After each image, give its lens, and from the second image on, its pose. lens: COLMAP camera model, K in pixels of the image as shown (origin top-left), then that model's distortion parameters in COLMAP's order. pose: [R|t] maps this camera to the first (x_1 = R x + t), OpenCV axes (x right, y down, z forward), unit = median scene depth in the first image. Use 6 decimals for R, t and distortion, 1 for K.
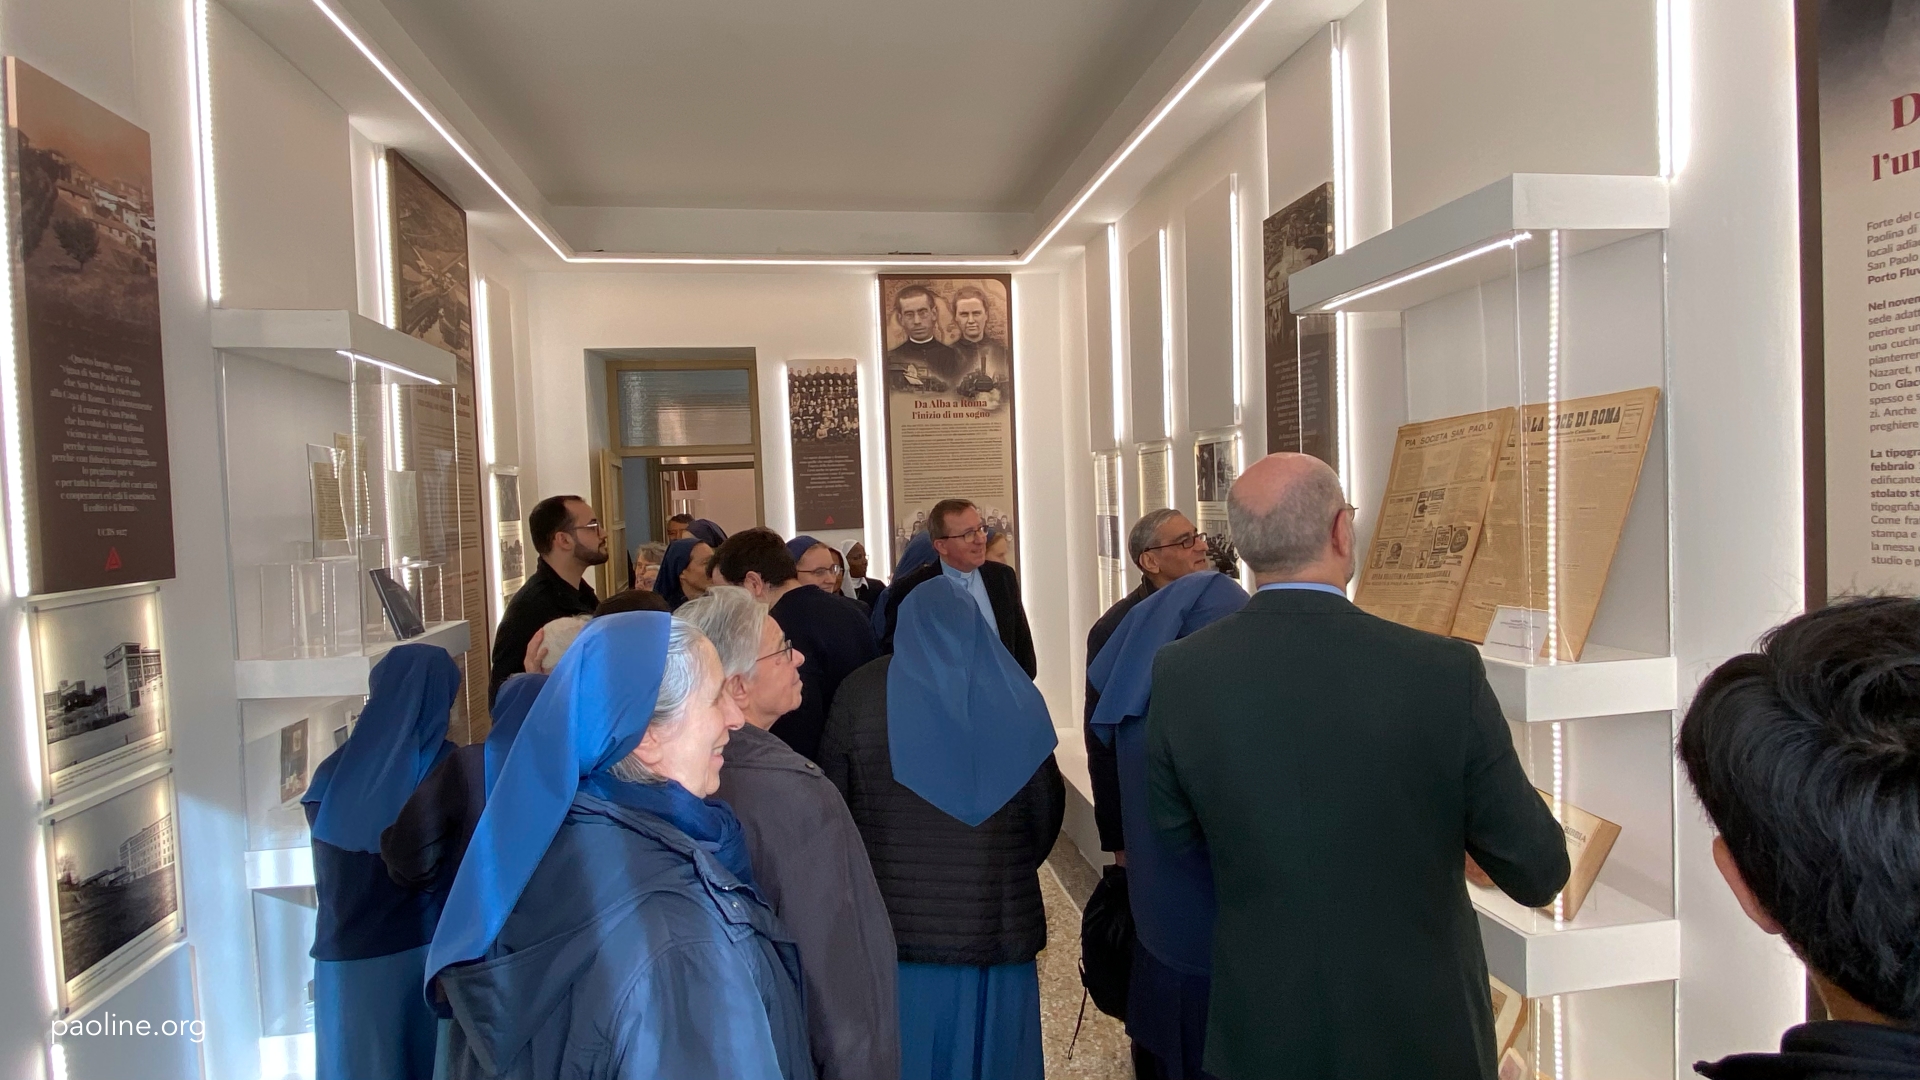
lens RADIAL K [[957.7, 0, 960.0], [0, 957.7, 540.0], [0, 0, 1]] dist [0.000053, -0.013538]
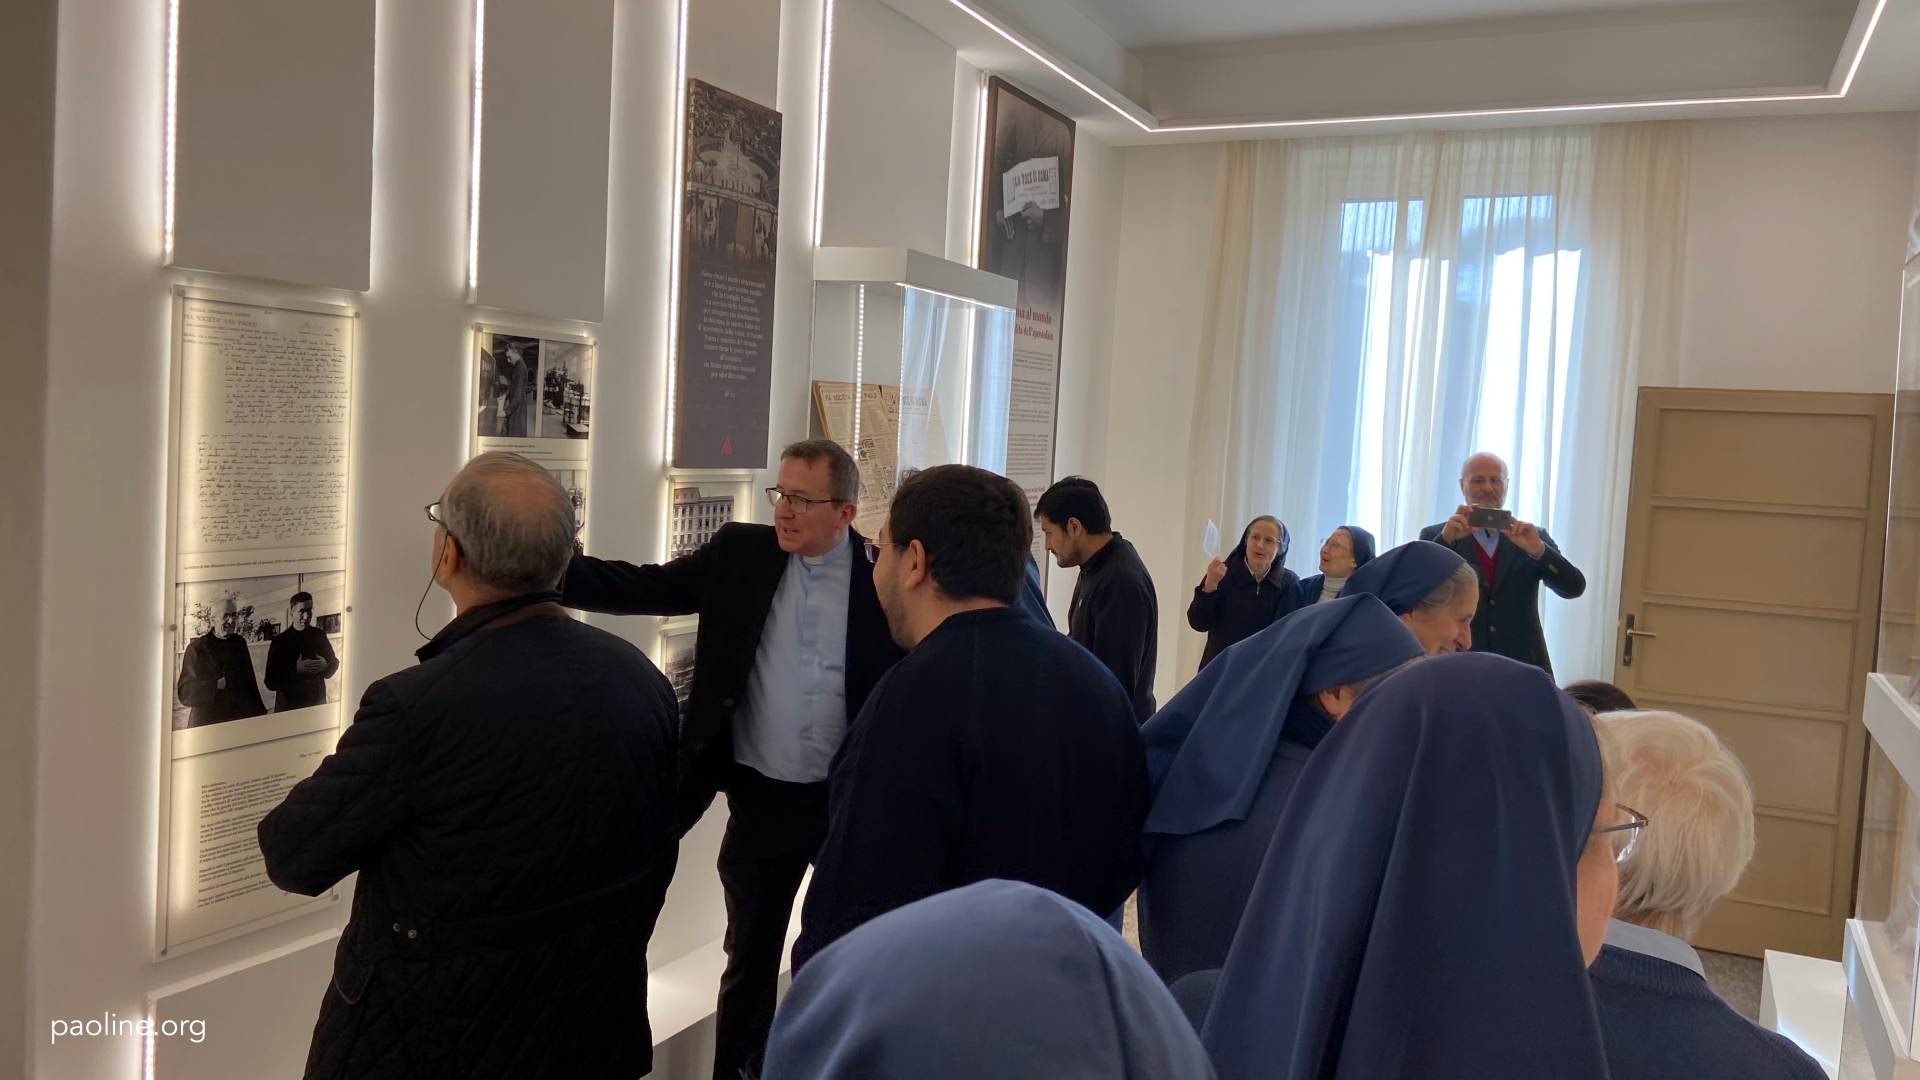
lens RADIAL K [[1410.4, 0, 938.5], [0, 1410.4, 513.5], [0, 0, 1]] dist [0.140219, -0.186808]
pose [[-0.805832, -0.042478, 0.590619, -0.349146], [0.000571, 0.997367, 0.072511, -0.043717], [-0.592144, 0.058769, -0.803686, 1.193269]]
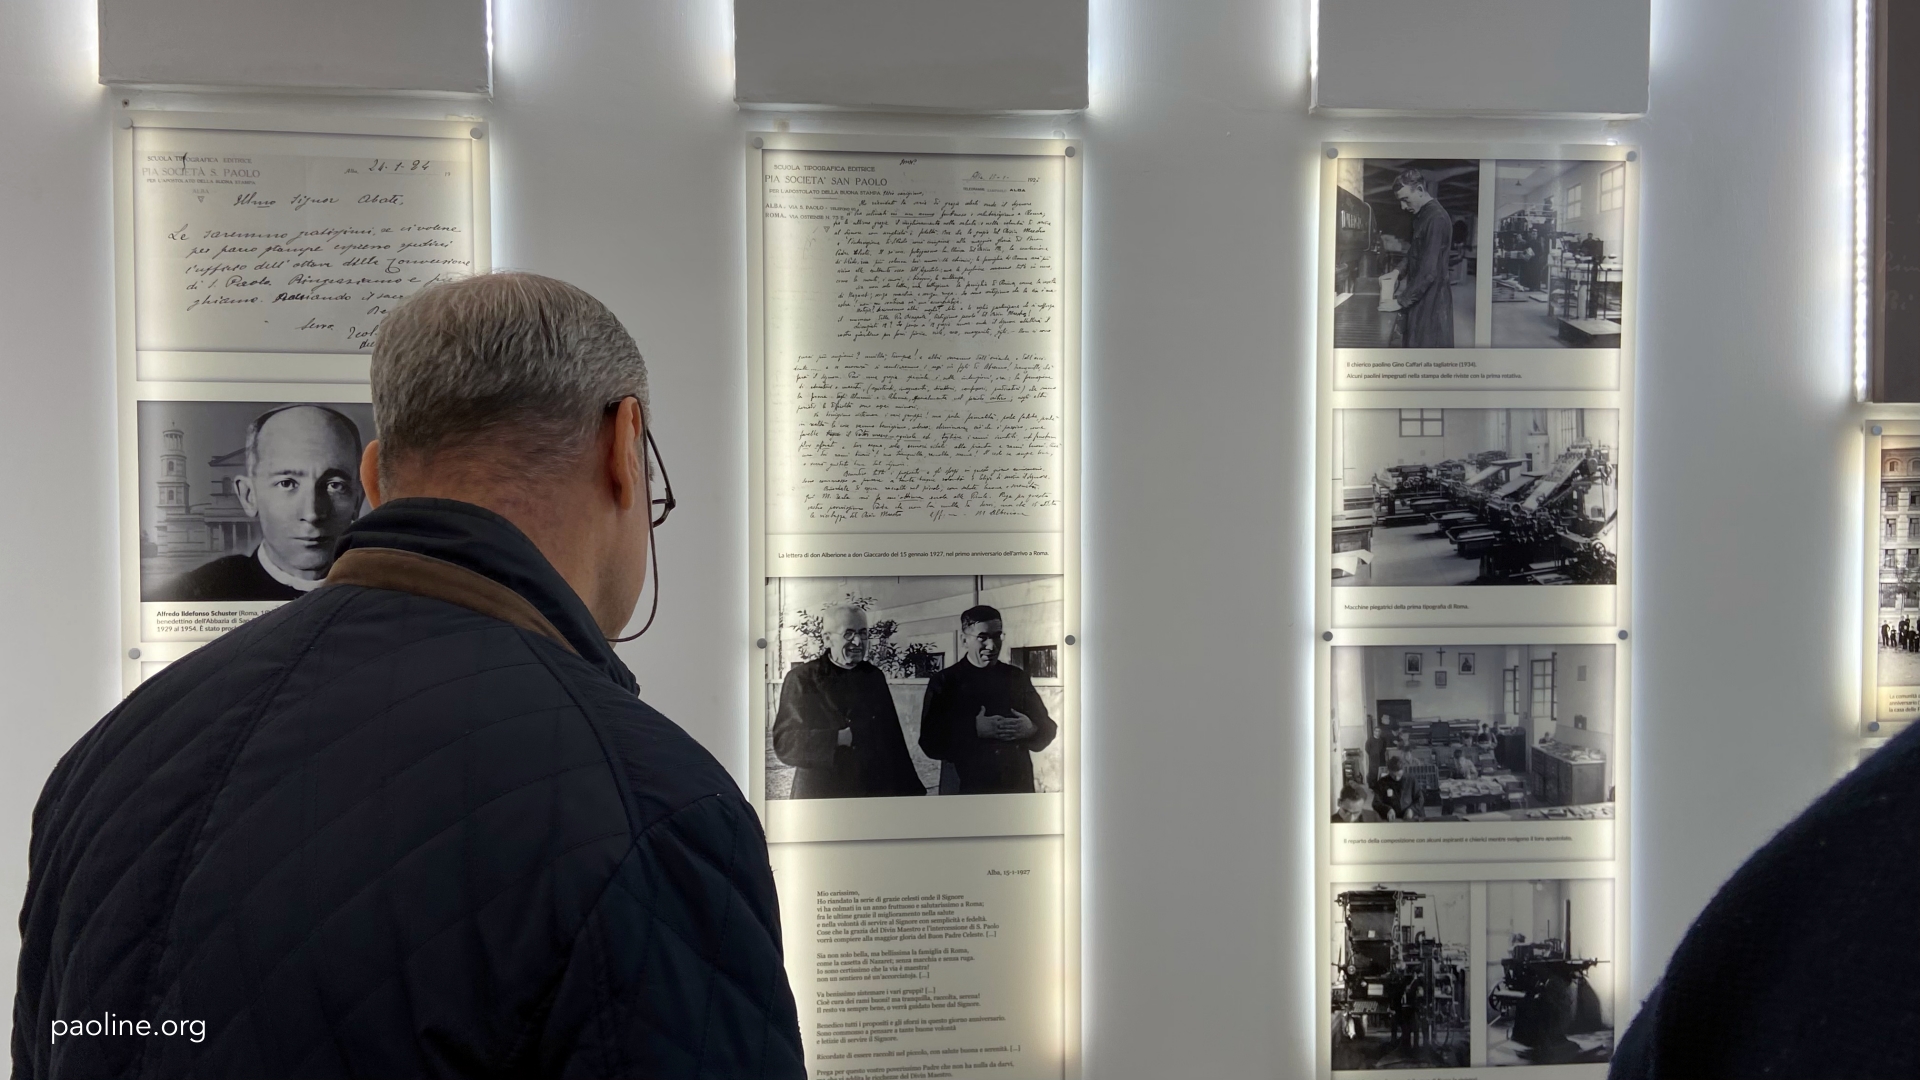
lens RADIAL K [[1424.1, 0, 967.5], [0, 1424.1, 521.0], [0, 0, 1]] dist [0.130155, -0.166498]
pose [[0.062478, 0.010485, 0.997991, -0.164490], [0.043630, 0.998960, -0.013227, 0.011743], [-0.997092, 0.044369, 0.061956, 0.868994]]
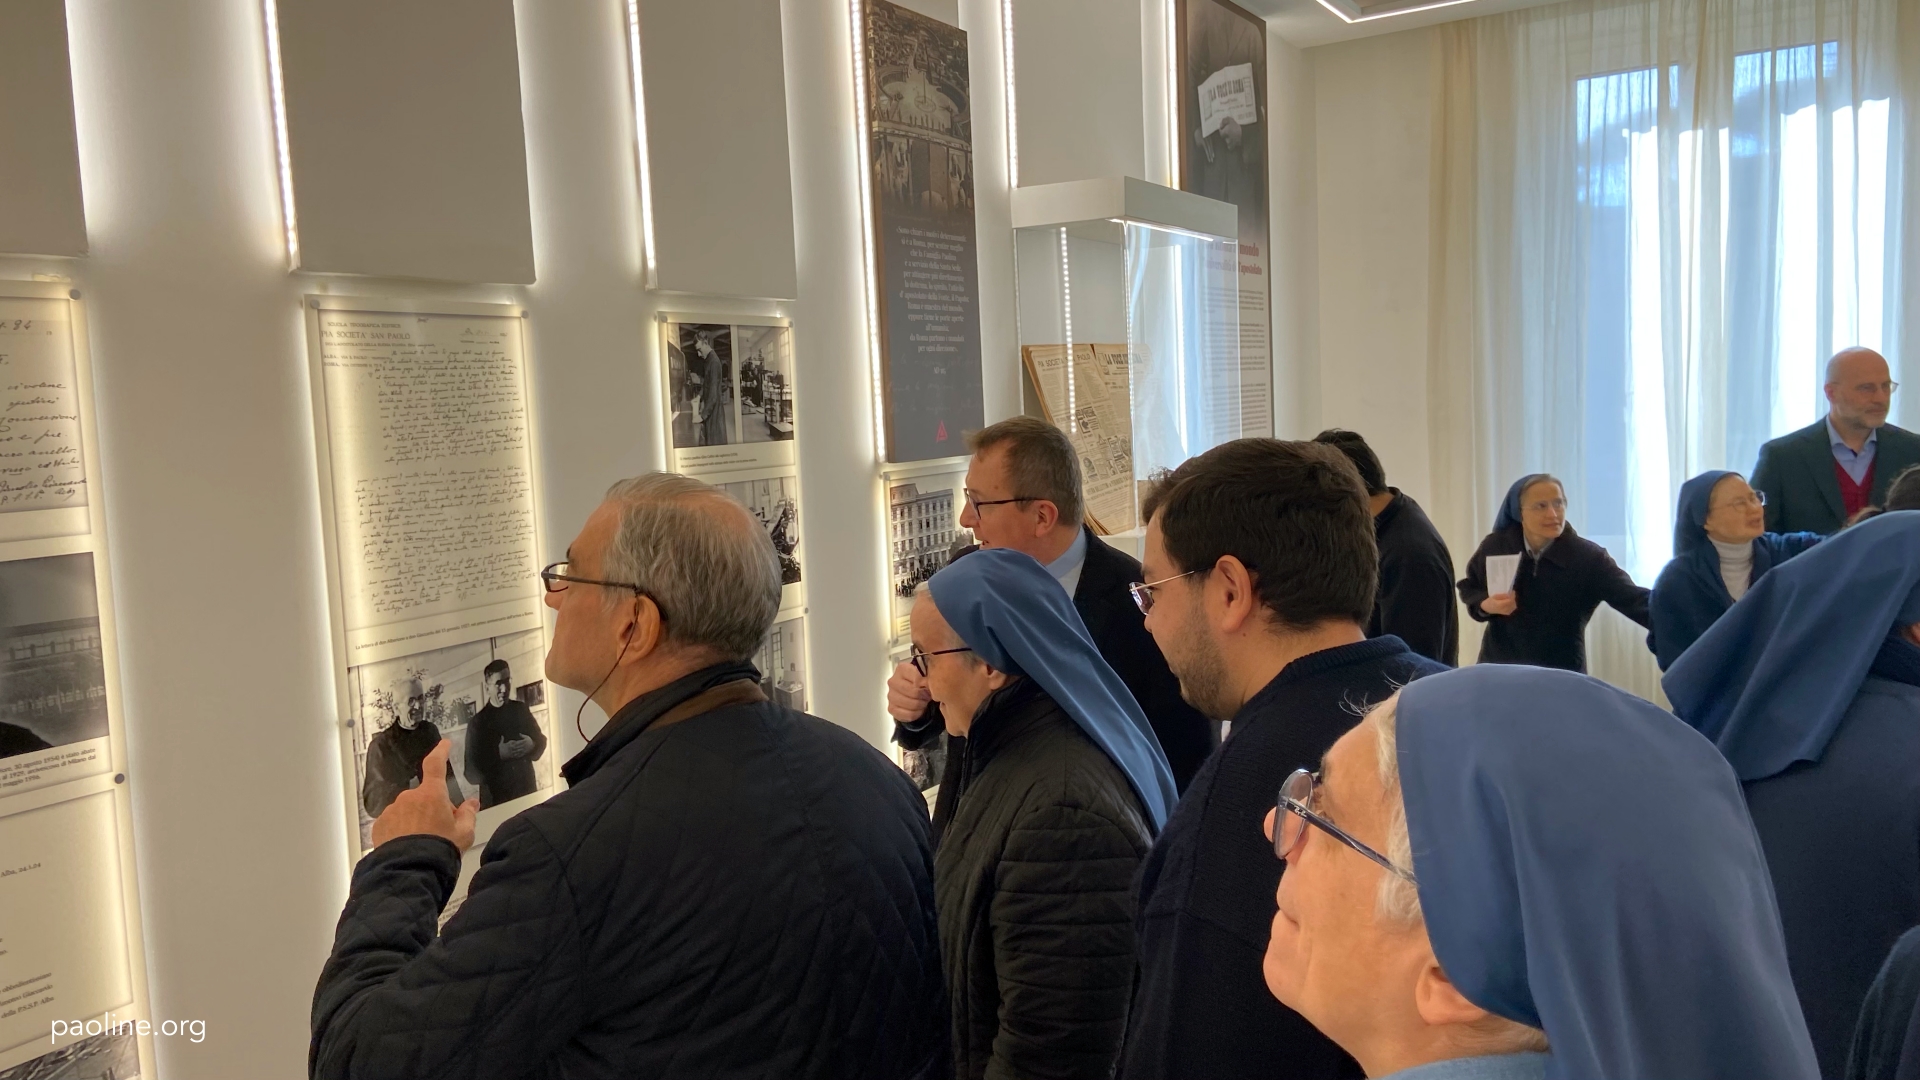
lens RADIAL K [[1424.1, 0, 967.5], [0, 1424.1, 521.0], [0, 0, 1]] dist [0.130155, -0.166498]
pose [[-0.765117, 0.018746, 0.643618, -0.228362], [0.102517, 0.990372, 0.093025, -0.043680], [-0.635677, 0.137157, -0.759673, 1.137493]]
